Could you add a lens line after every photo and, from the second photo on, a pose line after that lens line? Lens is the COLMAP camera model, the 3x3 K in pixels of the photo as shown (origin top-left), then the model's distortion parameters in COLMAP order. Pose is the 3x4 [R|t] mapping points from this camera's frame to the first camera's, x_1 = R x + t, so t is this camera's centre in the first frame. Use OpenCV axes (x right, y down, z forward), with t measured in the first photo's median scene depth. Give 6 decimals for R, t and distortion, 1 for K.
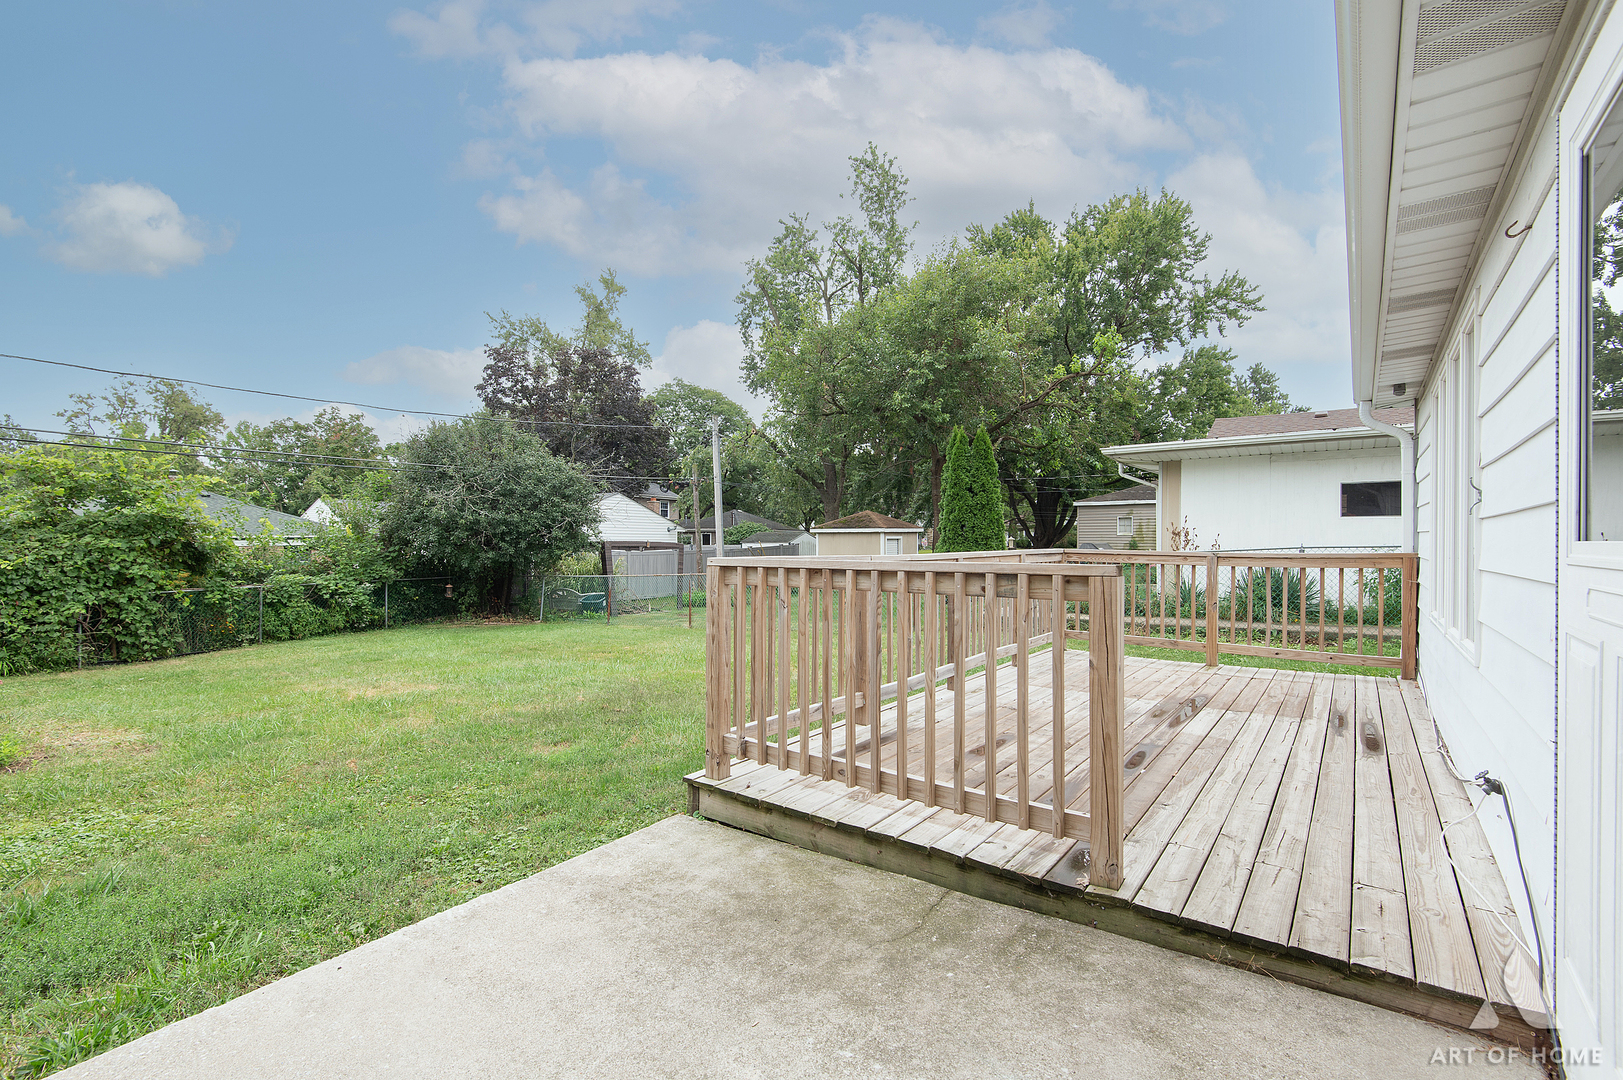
lens RADIAL K [[732.5, 0, 808.9], [0, 732.5, 545.9], [0, 0, 1]] dist [0.020870, -0.014231]
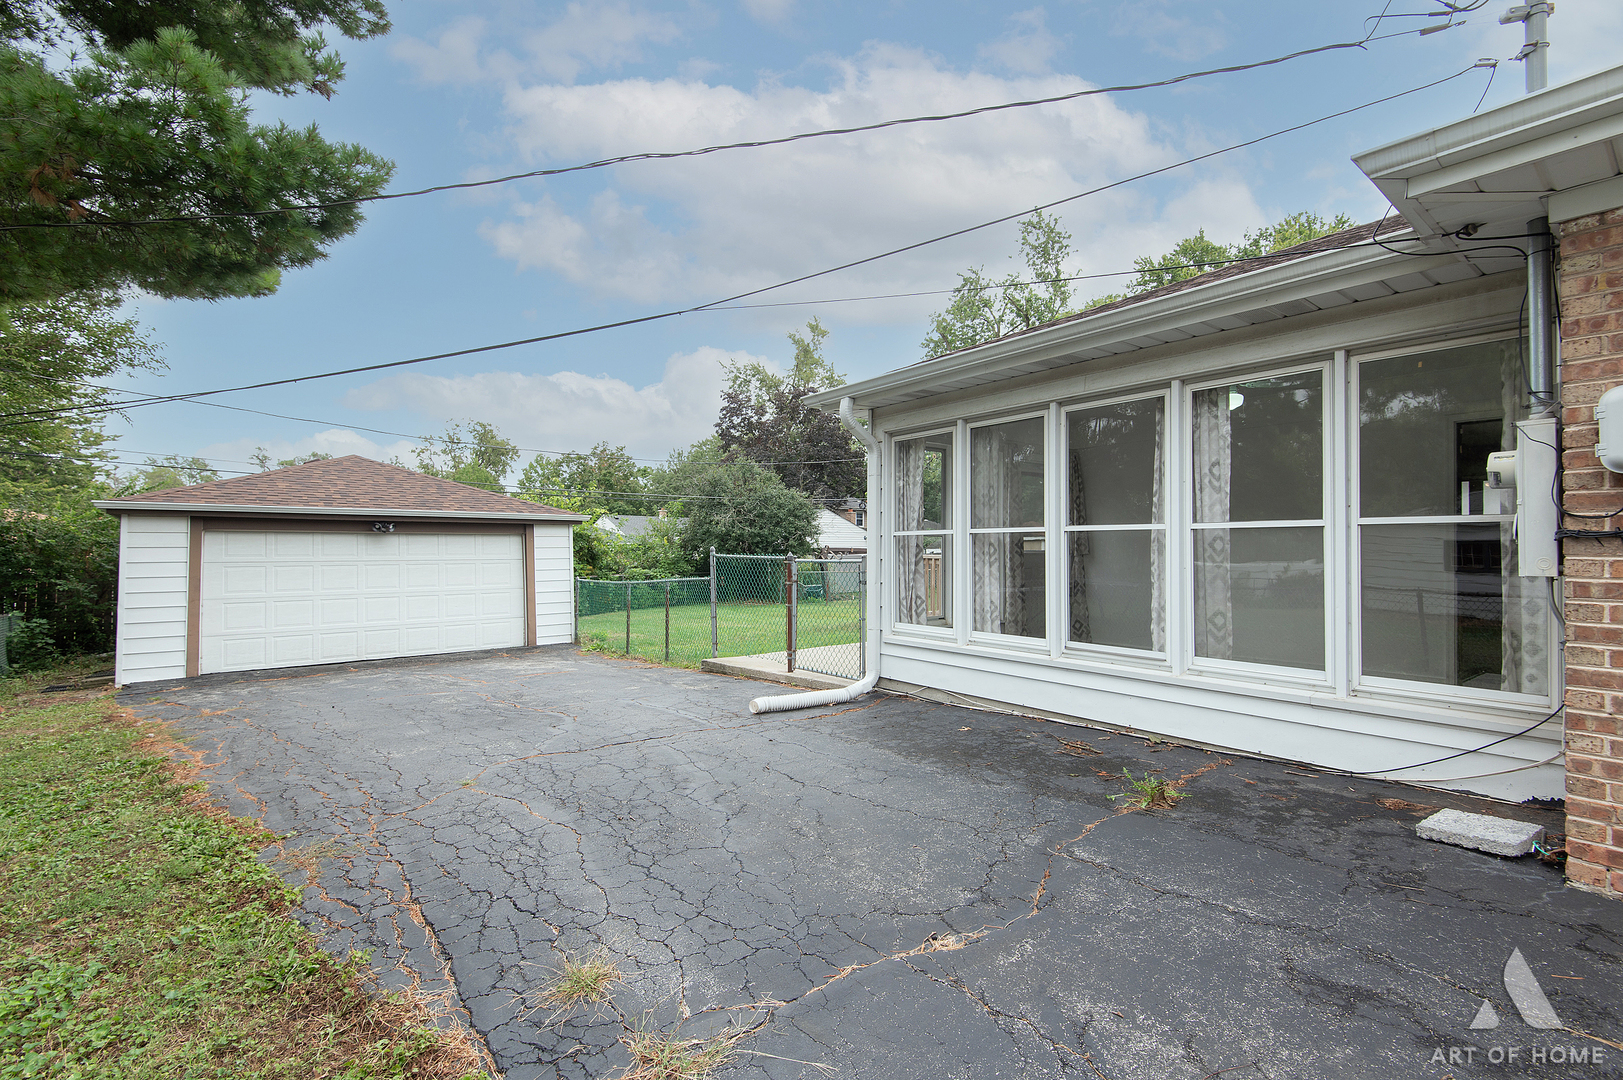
lens RADIAL K [[732.5, 0, 807.0], [0, 732.5, 549.7], [0, 0, 1]] dist [0.020870, -0.014231]
pose [[0.965947, 0.001251, -0.258736, 0.036955], [-0.001805, 0.999997, -0.001904, 0.000547], [0.258733, 0.002306, 0.965946, -0.241851]]
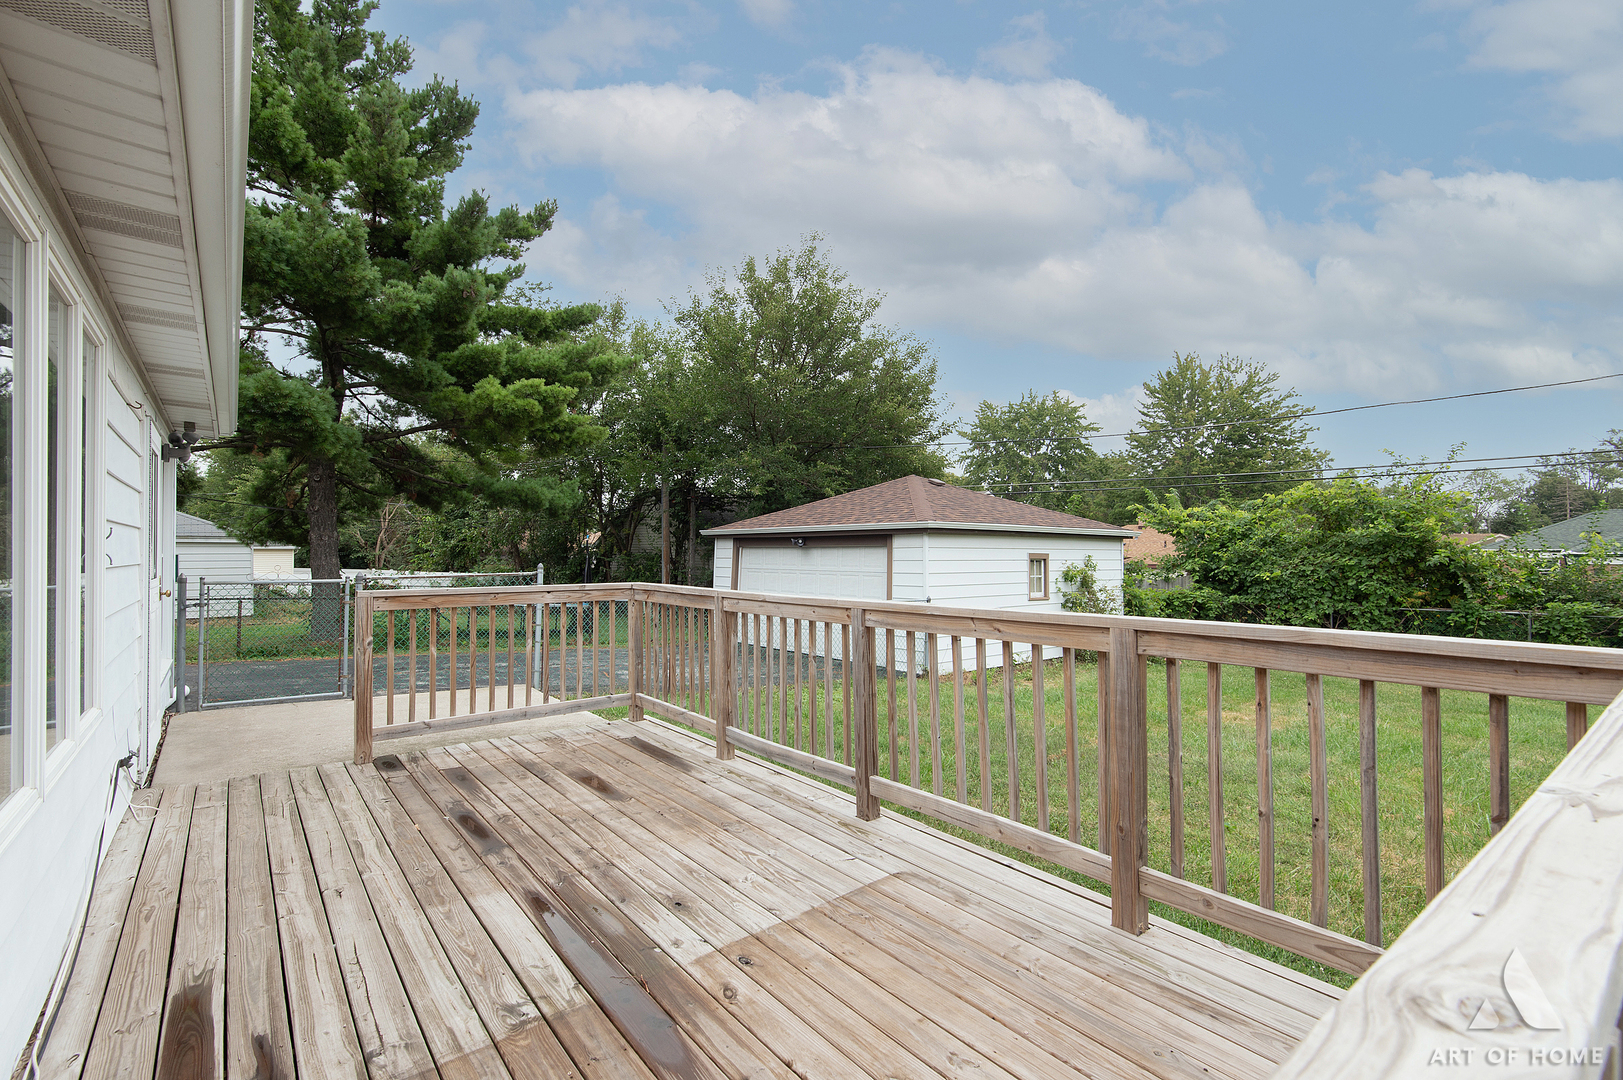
lens RADIAL K [[732.5, 0, 799.3], [0, 732.5, 558.8], [0, 0, 1]] dist [0.020870, -0.014231]
pose [[-0.269044, 0.008922, -0.963086, 0.162772], [-0.005703, 0.999925, 0.010856, -0.006486], [0.963111, 0.008413, -0.268973, 0.219891]]
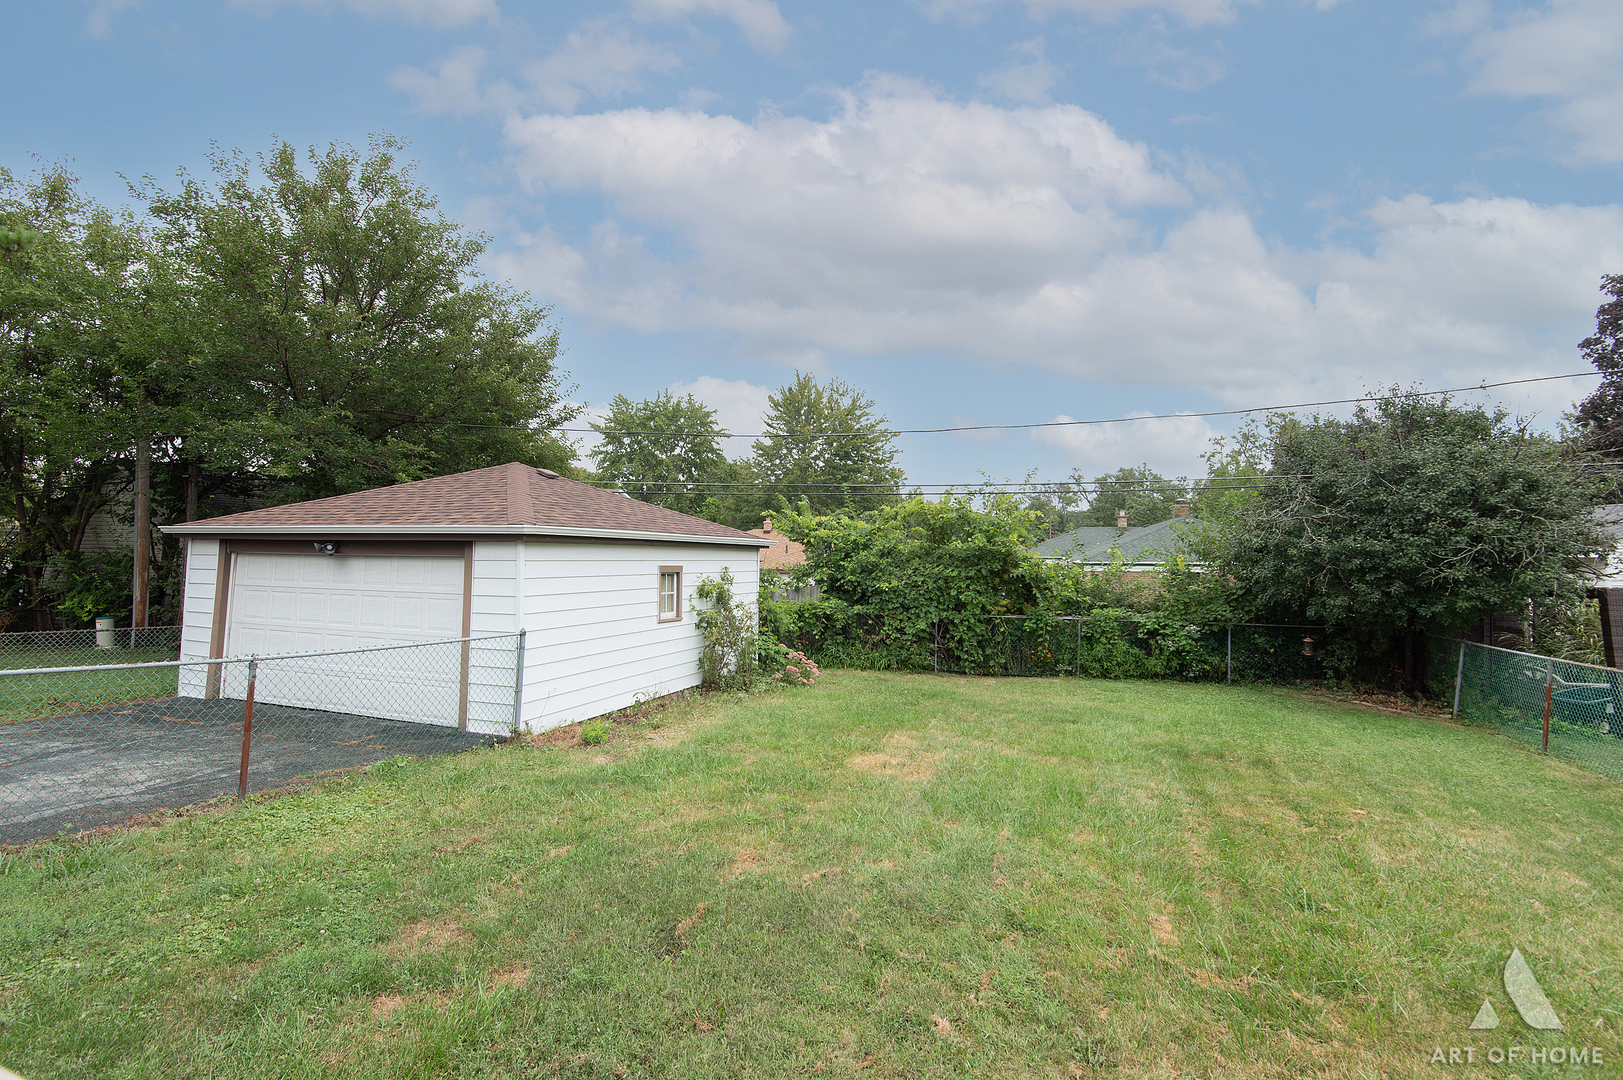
lens RADIAL K [[732.5, 0, 799.3], [0, 732.5, 538.5], [0, 0, 1]] dist [0.020870, -0.014231]
pose [[0.212616, -0.015758, -0.977009, 0.073530], [-0.018865, 0.999617, -0.020228, -0.013271], [0.976954, 0.022732, 0.212237, 0.224440]]
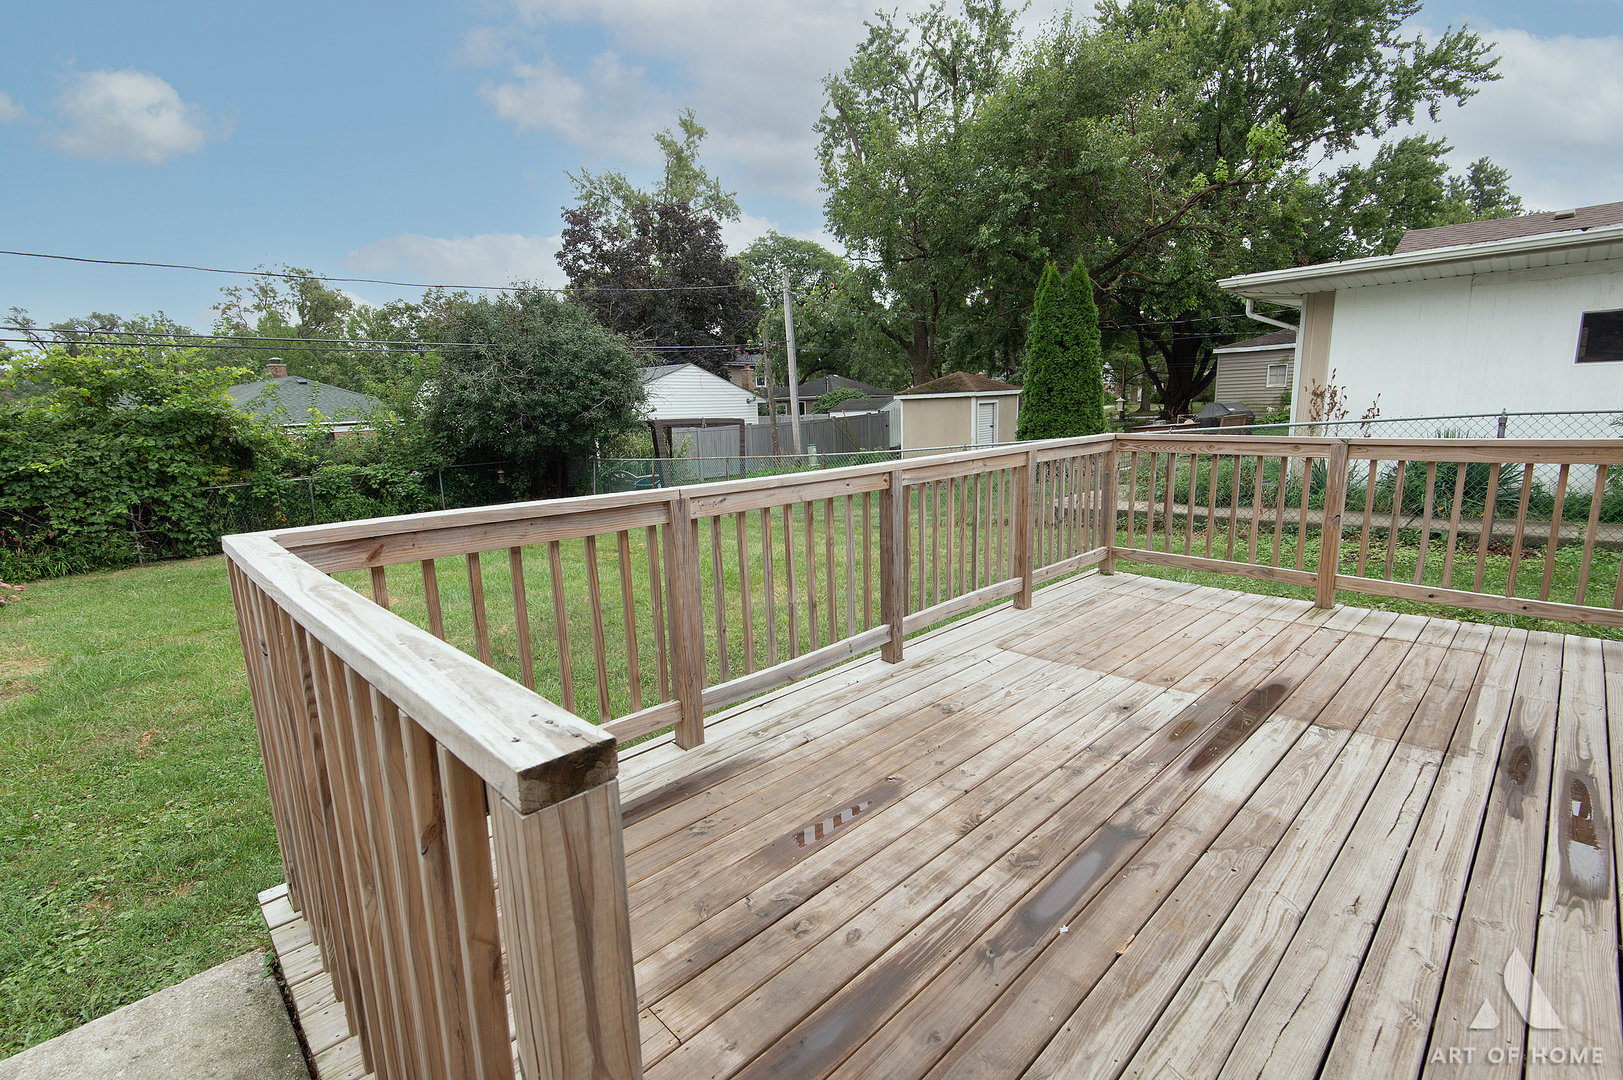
lens RADIAL K [[732.5, 0, 808.7], [0, 732.5, 549.1], [0, 0, 1]] dist [0.020870, -0.014231]
pose [[0.986153, -0.001866, -0.165827, 0.046790], [0.033009, 0.982137, 0.185248, -0.007314], [0.162519, -0.188156, 0.968599, 0.067092]]
